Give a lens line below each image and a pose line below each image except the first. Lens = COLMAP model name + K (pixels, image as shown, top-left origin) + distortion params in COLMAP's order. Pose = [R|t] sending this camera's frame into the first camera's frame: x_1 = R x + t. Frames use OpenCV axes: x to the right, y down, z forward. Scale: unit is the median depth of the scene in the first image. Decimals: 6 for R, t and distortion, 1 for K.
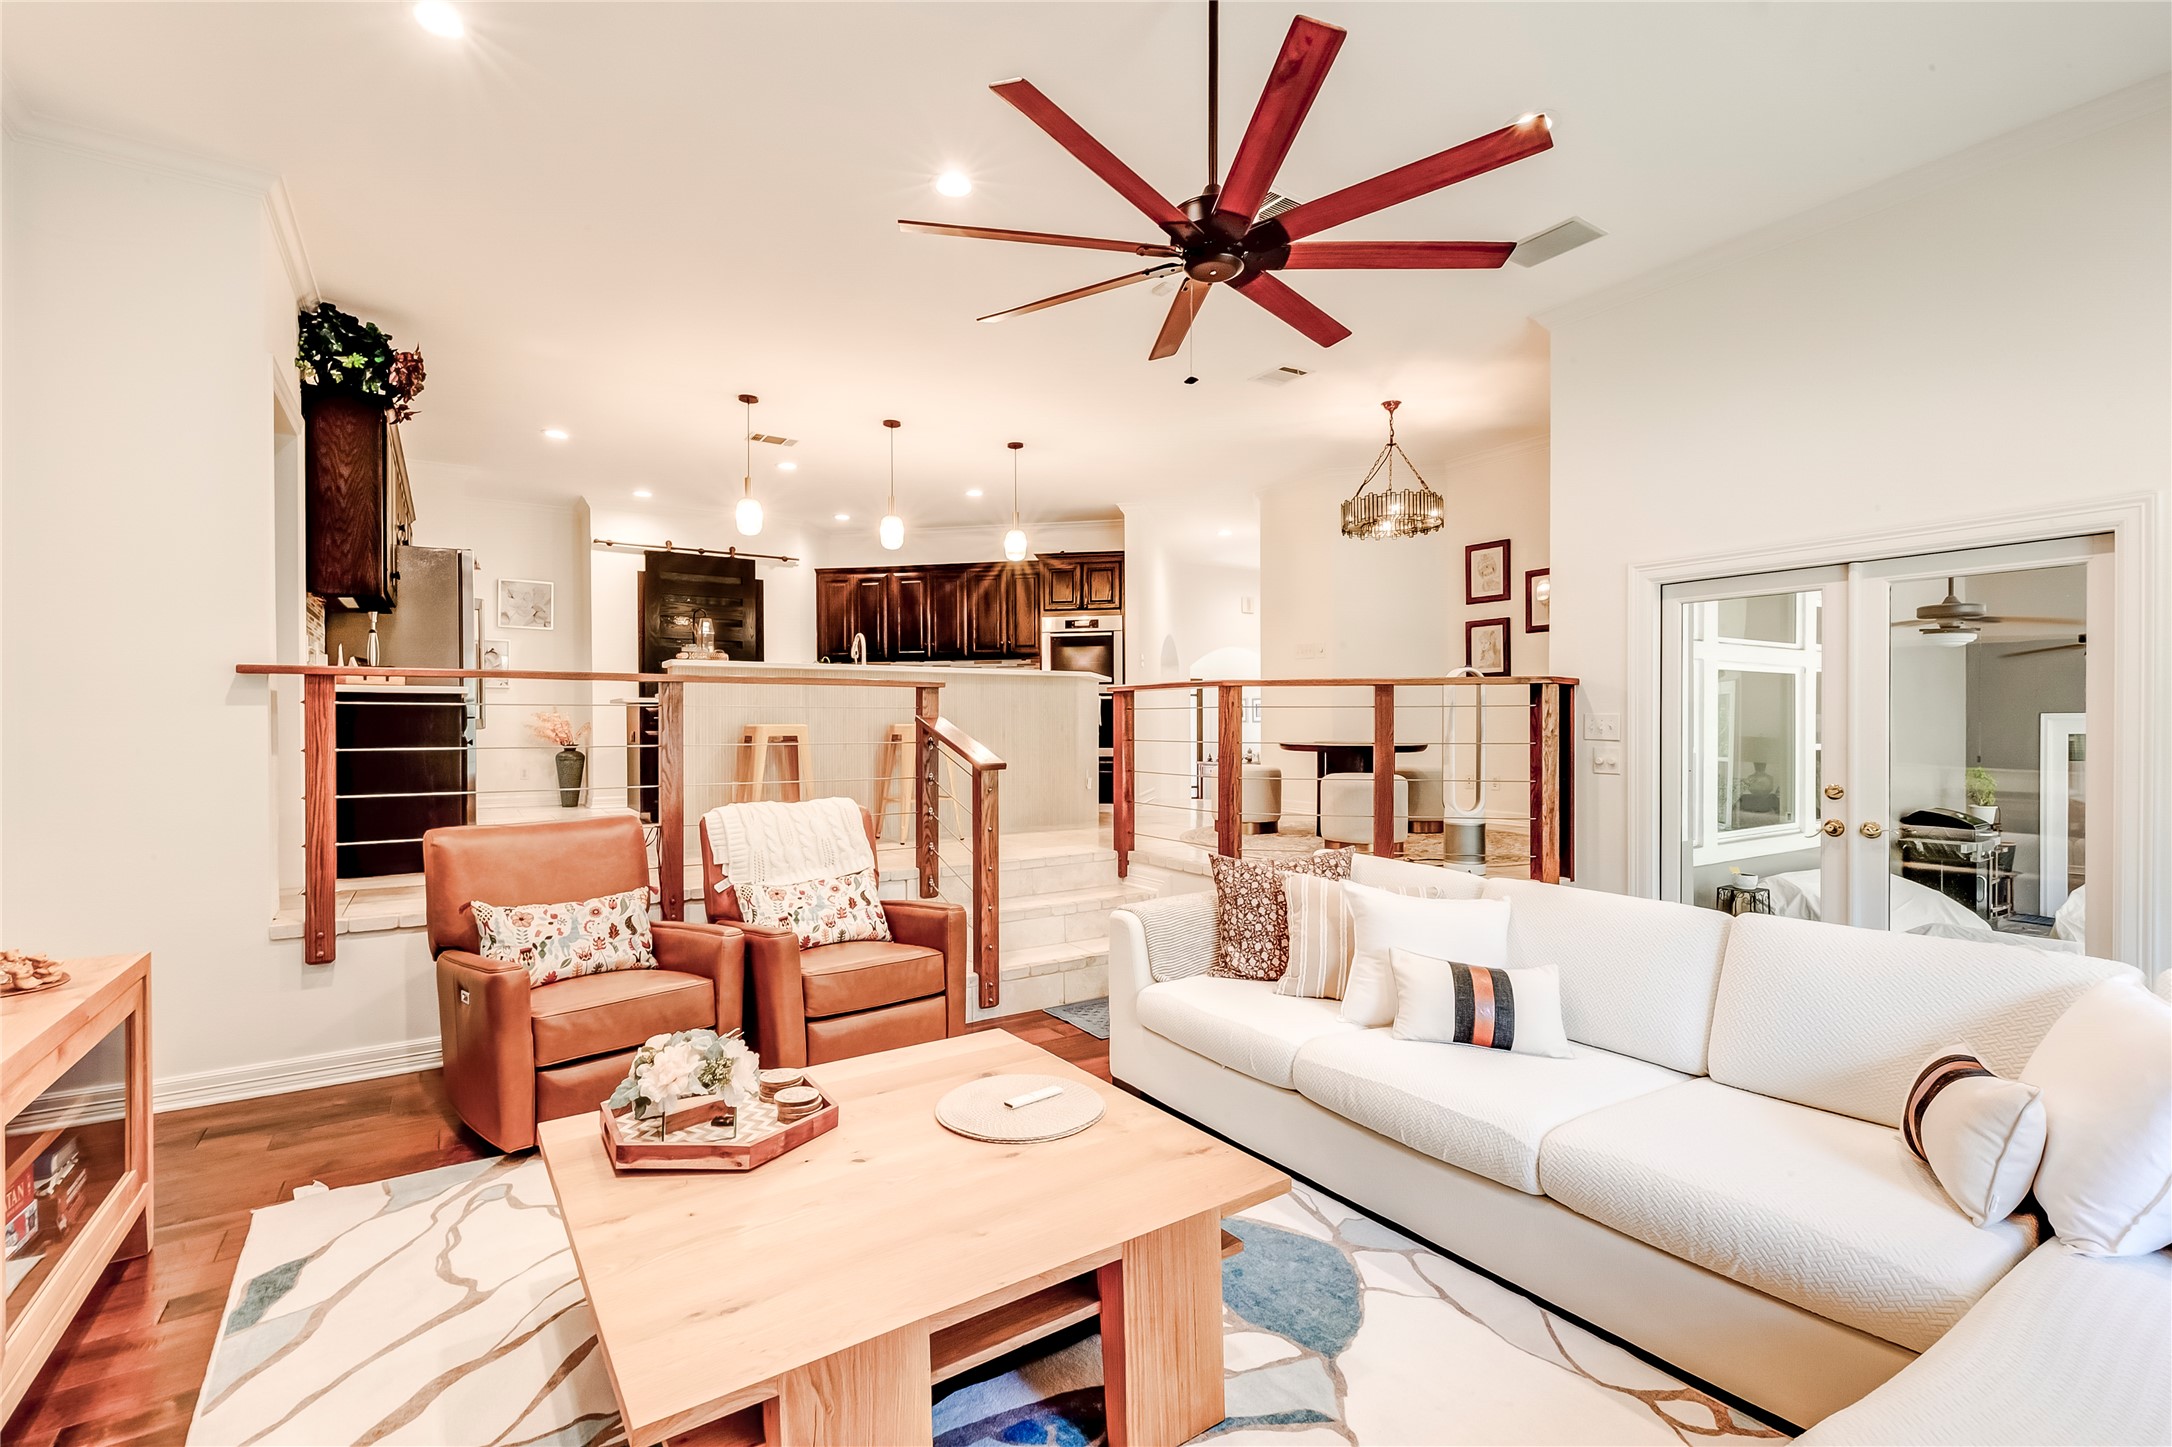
lens RADIAL K [[985.8, 0, 1125.0], [0, 985.8, 728.6], [0, 0, 1]] dist [0.007058, -0.001196]
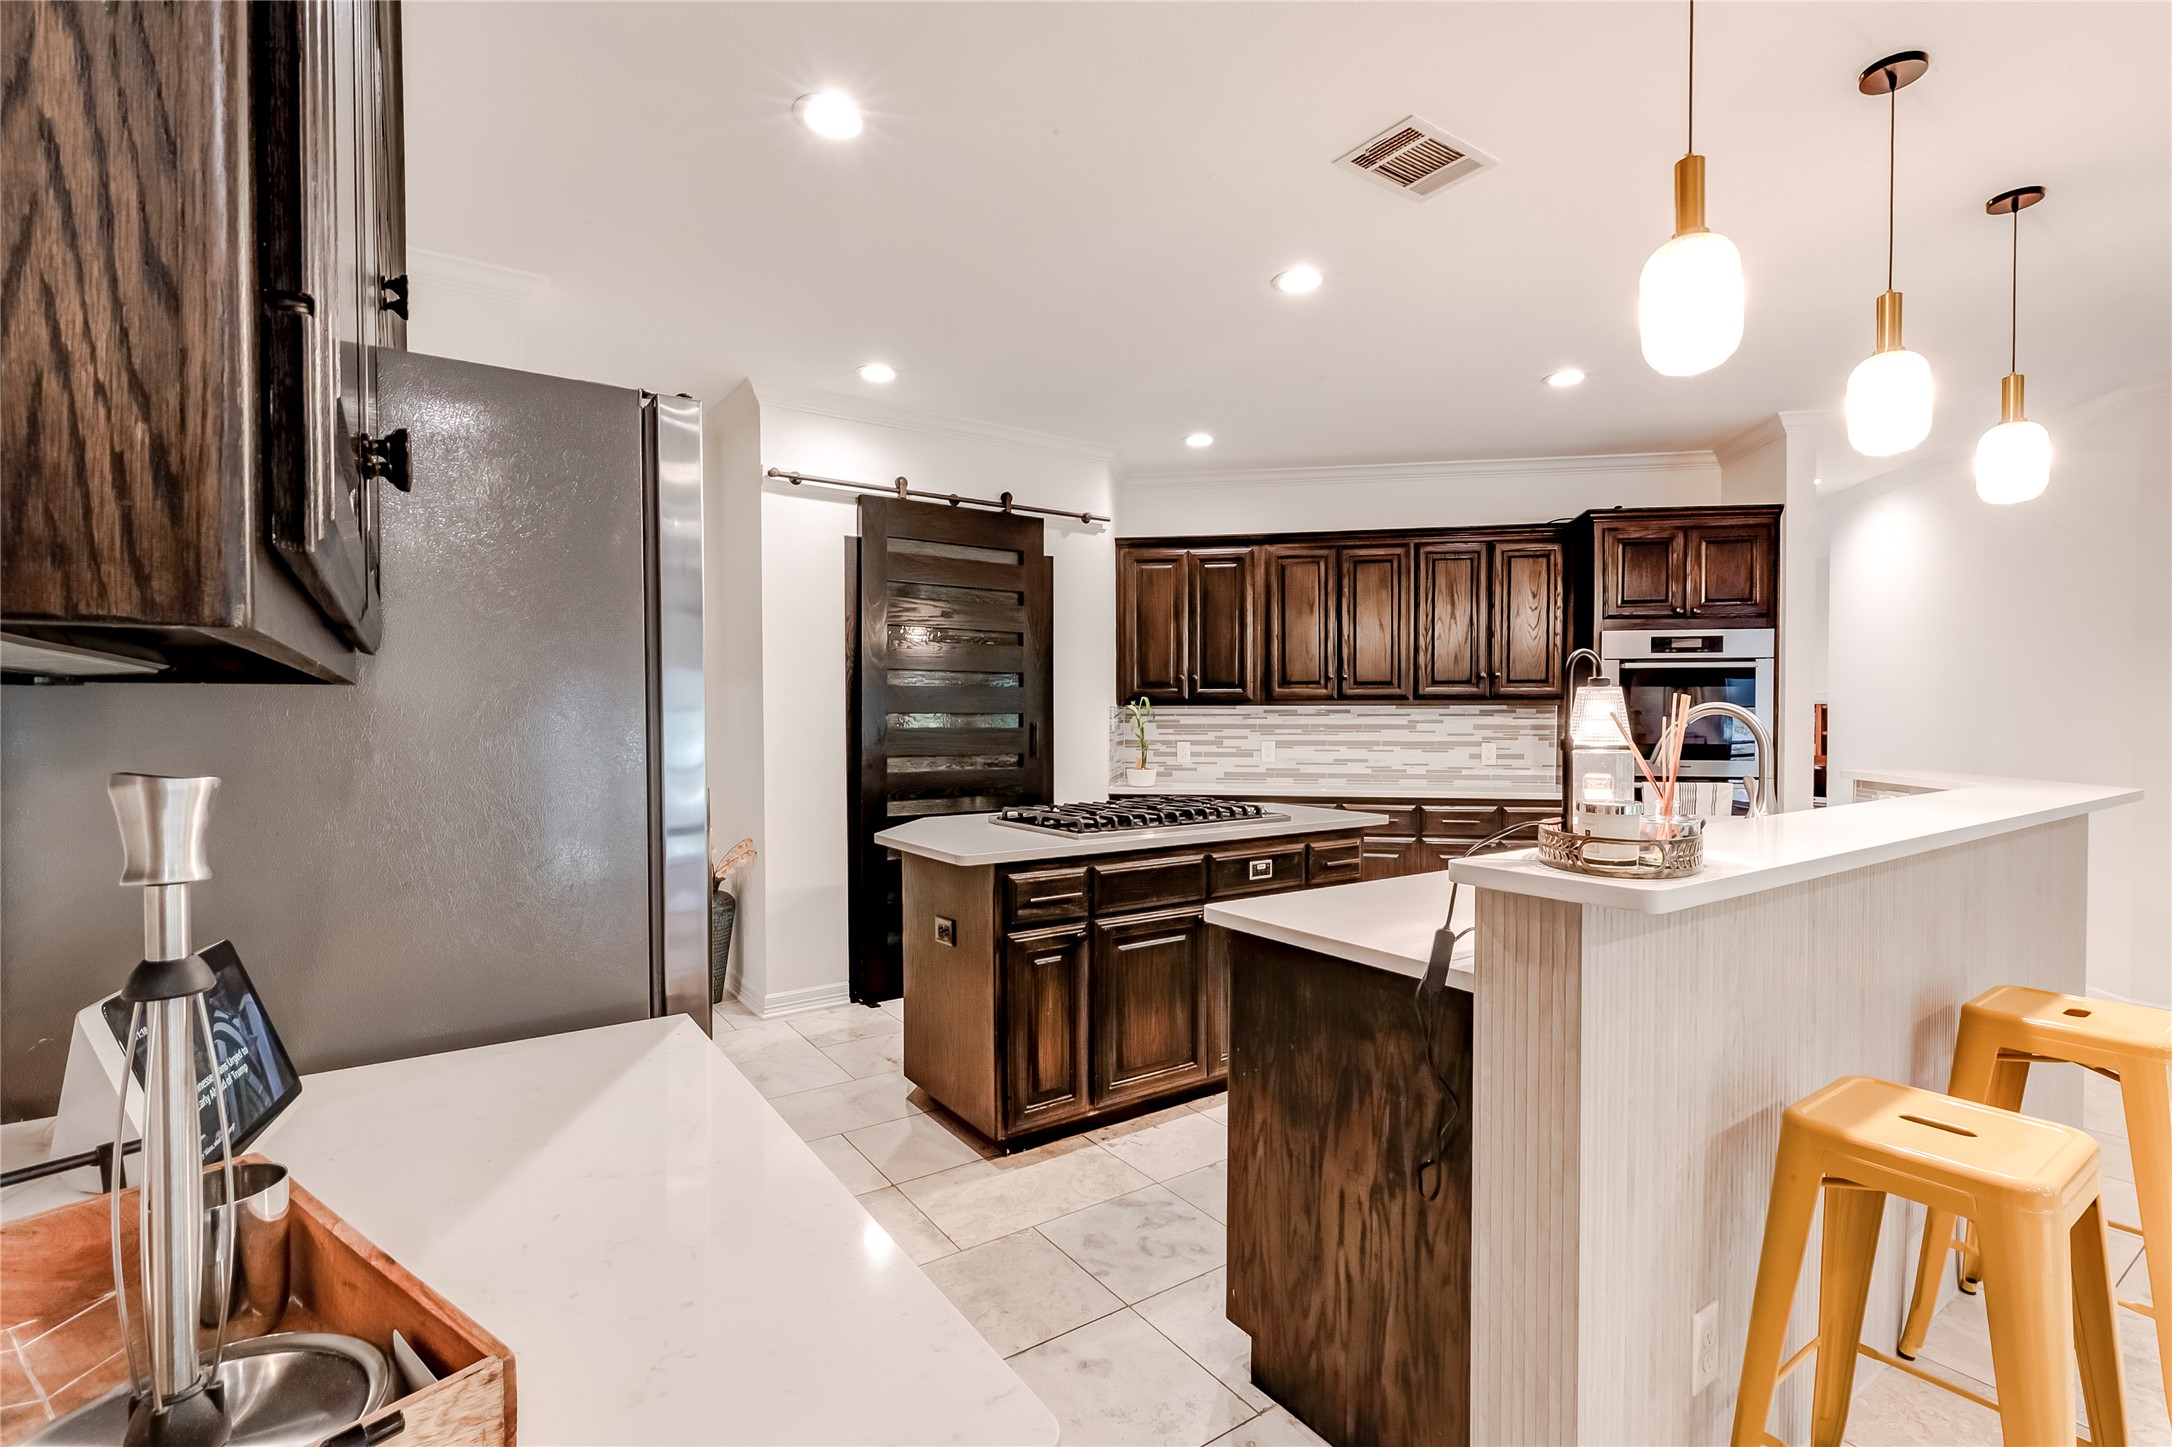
lens RADIAL K [[985.8, 0, 1089.6], [0, 985.8, 728.1], [0, 0, 1]] dist [0.007058, -0.001196]
pose [[0.999937, 0.006222, 0.009325, -0.363003], [-0.006311, 0.999934, 0.009605, -0.065333], [-0.009265, -0.009663, 0.999910, 0.482465]]
